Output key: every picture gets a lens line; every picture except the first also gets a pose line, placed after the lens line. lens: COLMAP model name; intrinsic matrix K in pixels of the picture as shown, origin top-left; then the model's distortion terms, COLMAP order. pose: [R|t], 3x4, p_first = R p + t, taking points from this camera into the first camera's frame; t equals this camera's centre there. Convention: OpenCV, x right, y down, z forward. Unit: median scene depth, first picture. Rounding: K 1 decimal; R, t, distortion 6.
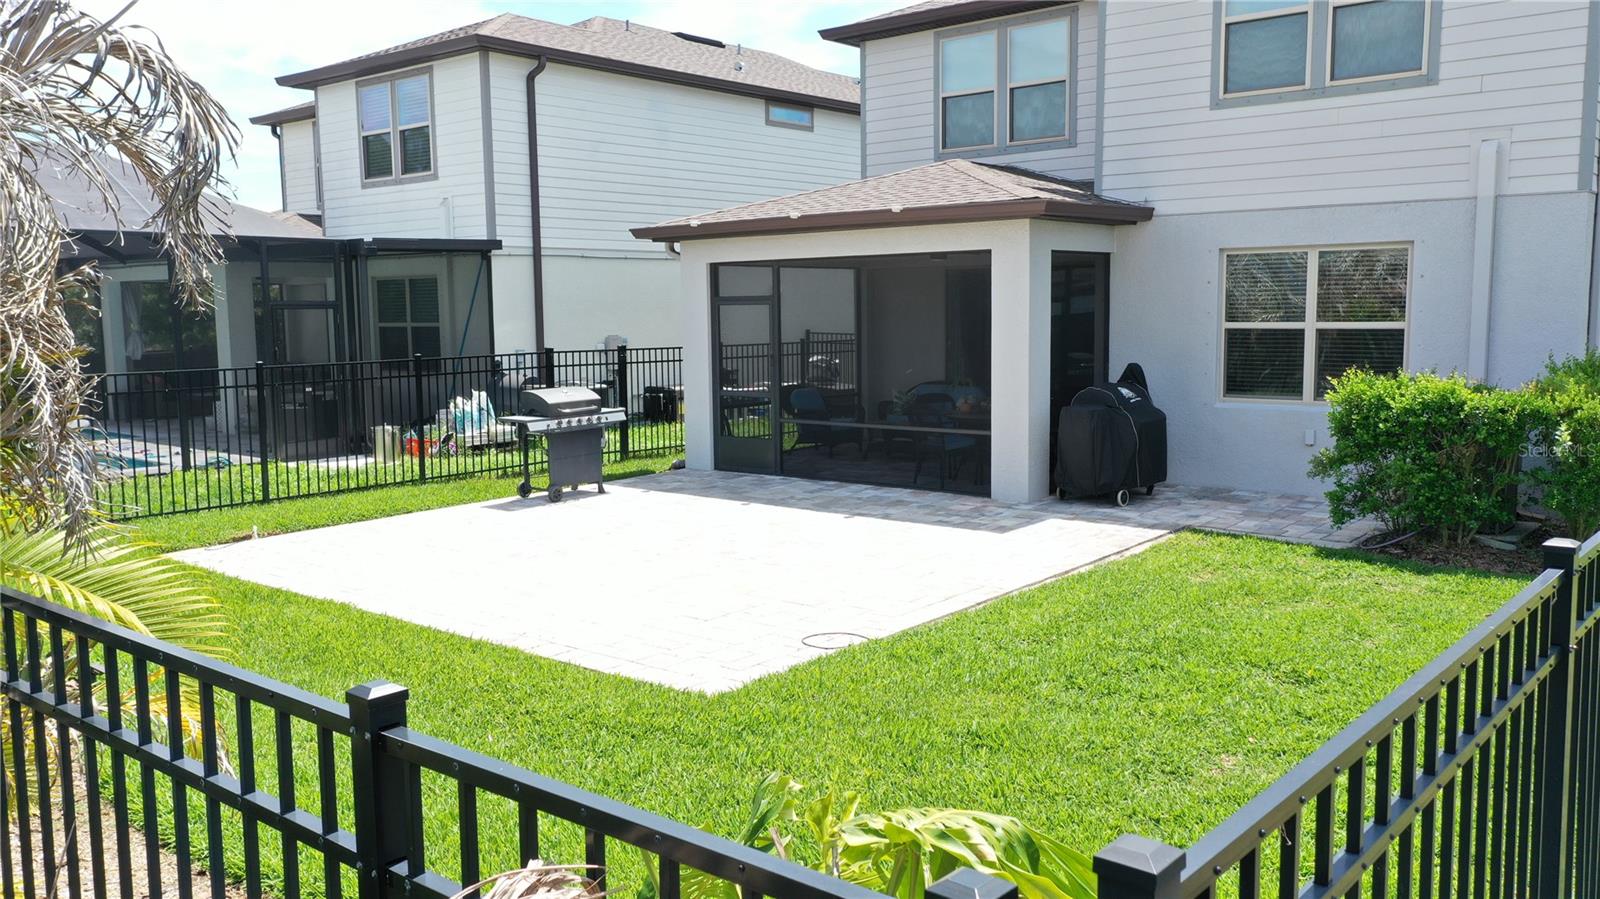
lens RADIAL K [[1278.5, 0, 801.1], [0, 1278.5, 445.4], [0, 0, 1]] dist [0.021804, 0.011419]
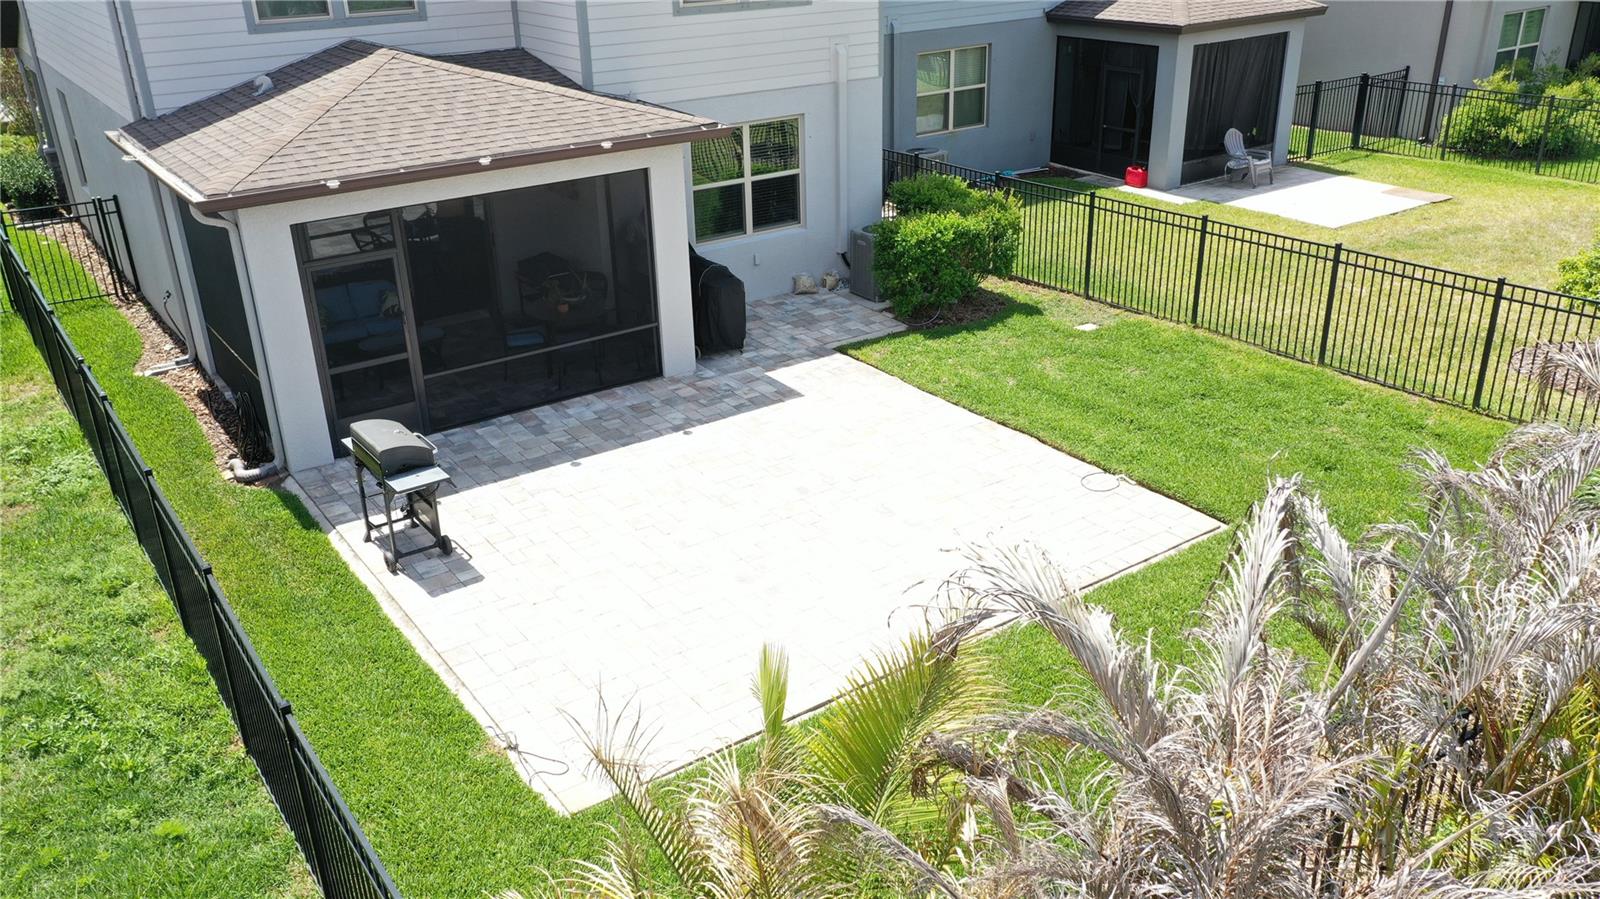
lens RADIAL K [[1278.5, 0, 799.5], [0, 1278.5, 451.1], [0, 0, 1]] dist [0.021804, 0.011419]
pose [[0.255890, -0.388105, 0.885378, -0.910416], [0.124164, 0.921481, 0.368044, -0.320671], [-0.958699, 0.015754, 0.283987, 0.554746]]
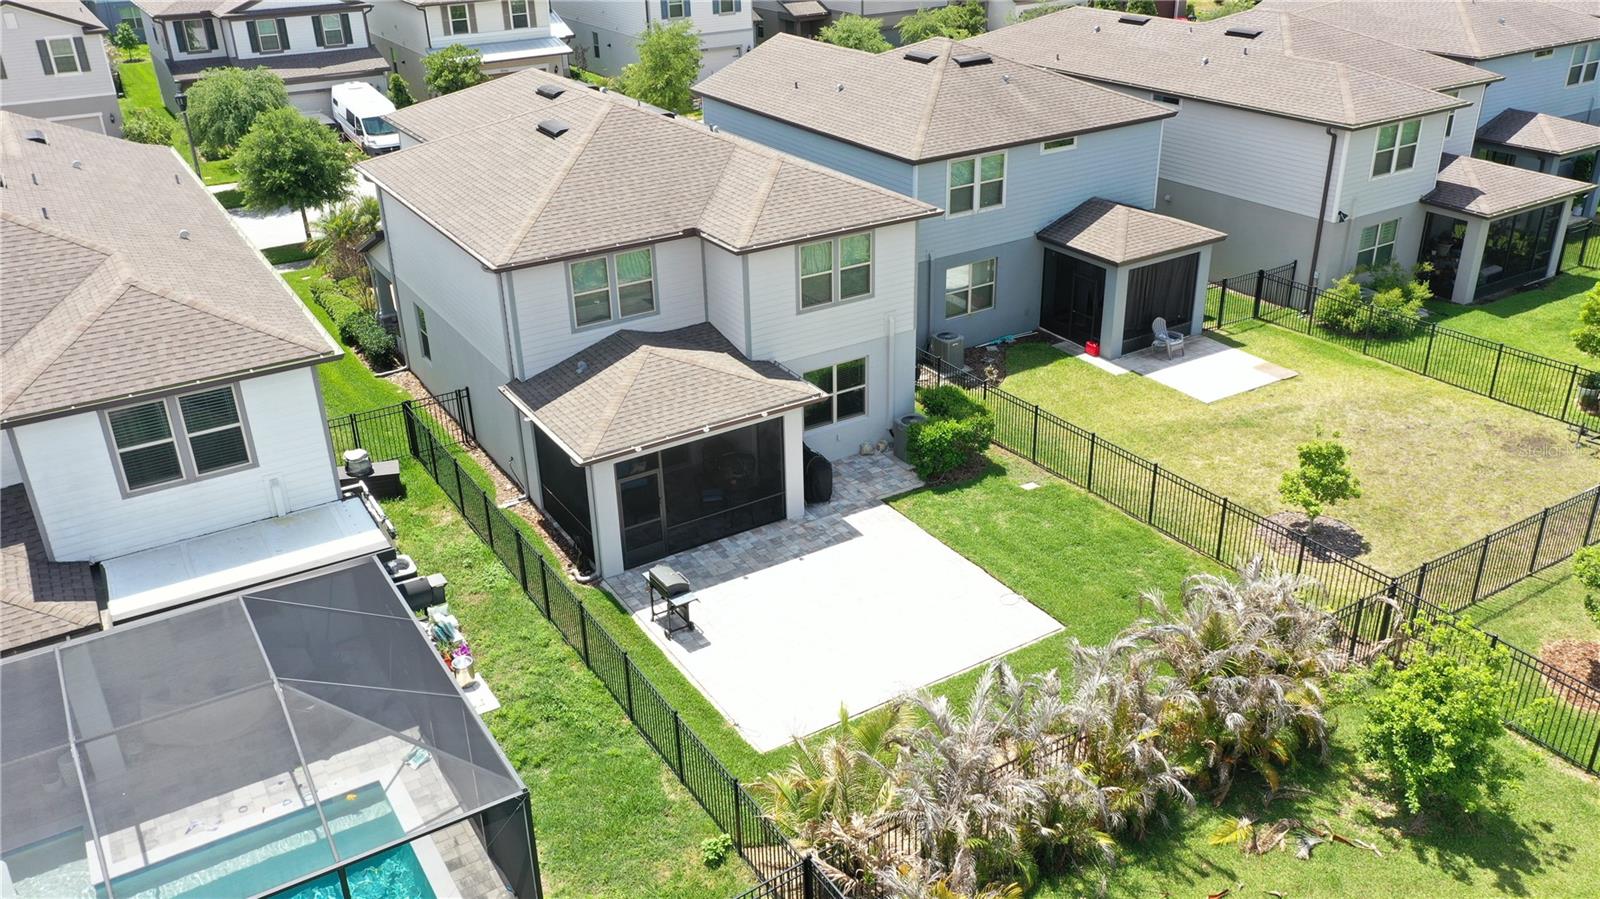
lens RADIAL K [[1278.5, 0, 802.3], [0, 1278.5, 453.0], [0, 0, 1]] dist [0.021804, 0.011419]
pose [[0.311501, -0.412447, 0.856069, -1.676273], [0.120107, 0.910756, 0.395091, -0.926281], [-0.942625, -0.020252, 0.333240, 0.263061]]
